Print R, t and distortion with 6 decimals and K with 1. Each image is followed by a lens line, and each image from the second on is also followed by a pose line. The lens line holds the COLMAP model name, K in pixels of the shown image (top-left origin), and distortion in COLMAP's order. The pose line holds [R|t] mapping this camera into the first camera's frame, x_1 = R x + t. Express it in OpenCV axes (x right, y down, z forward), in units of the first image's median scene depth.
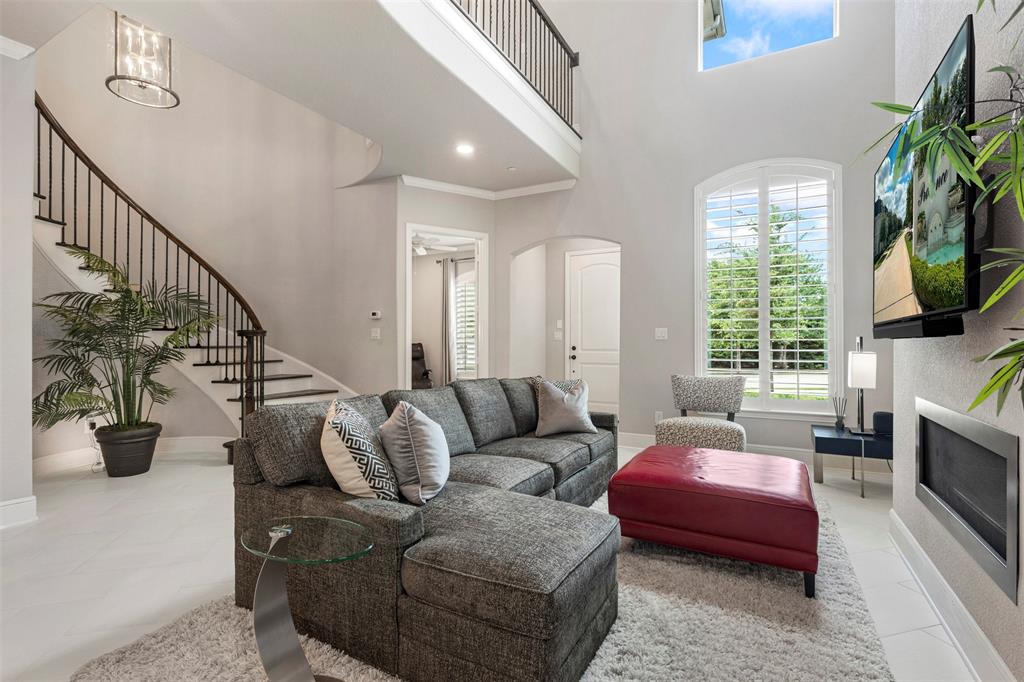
lens RADIAL K [[473.6, 0, 512.0], [0, 473.6, 341.0], [0, 0, 1]] dist [0.000109, 0.000010]
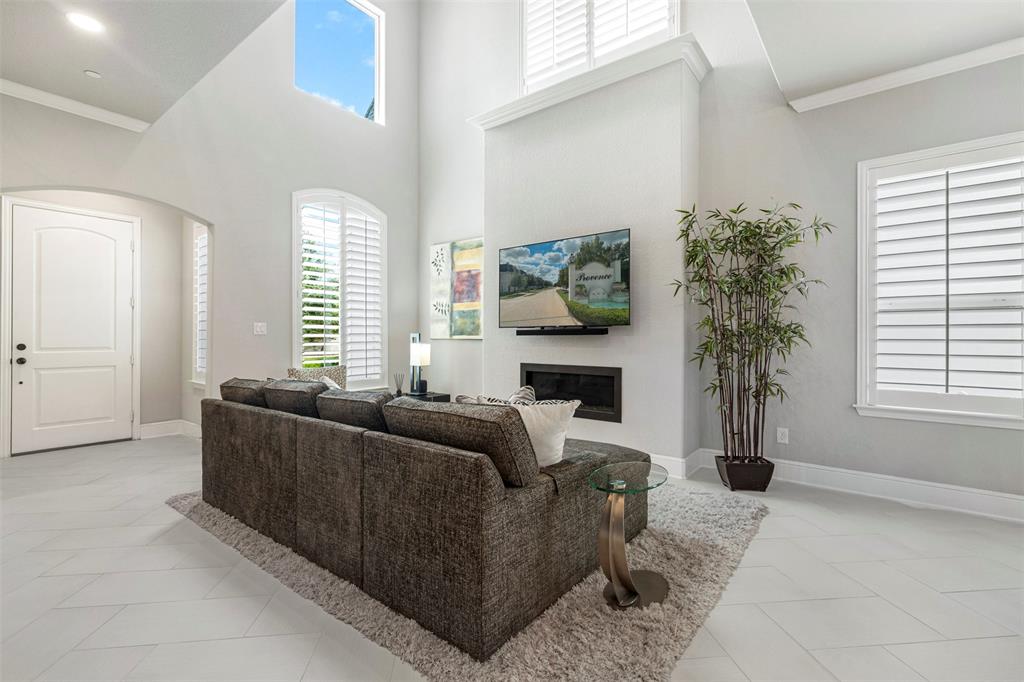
lens RADIAL K [[464.4, 0, 512.0], [0, 464.4, 341.0], [0, 0, 1]] dist [0.007323, 0.000512]
pose [[0.158561, -0.005615, 0.987333, -0.557353], [0.001064, 0.999984, 0.005516, 0.005806], [-0.987349, 0.000176, 0.158565, 0.329641]]
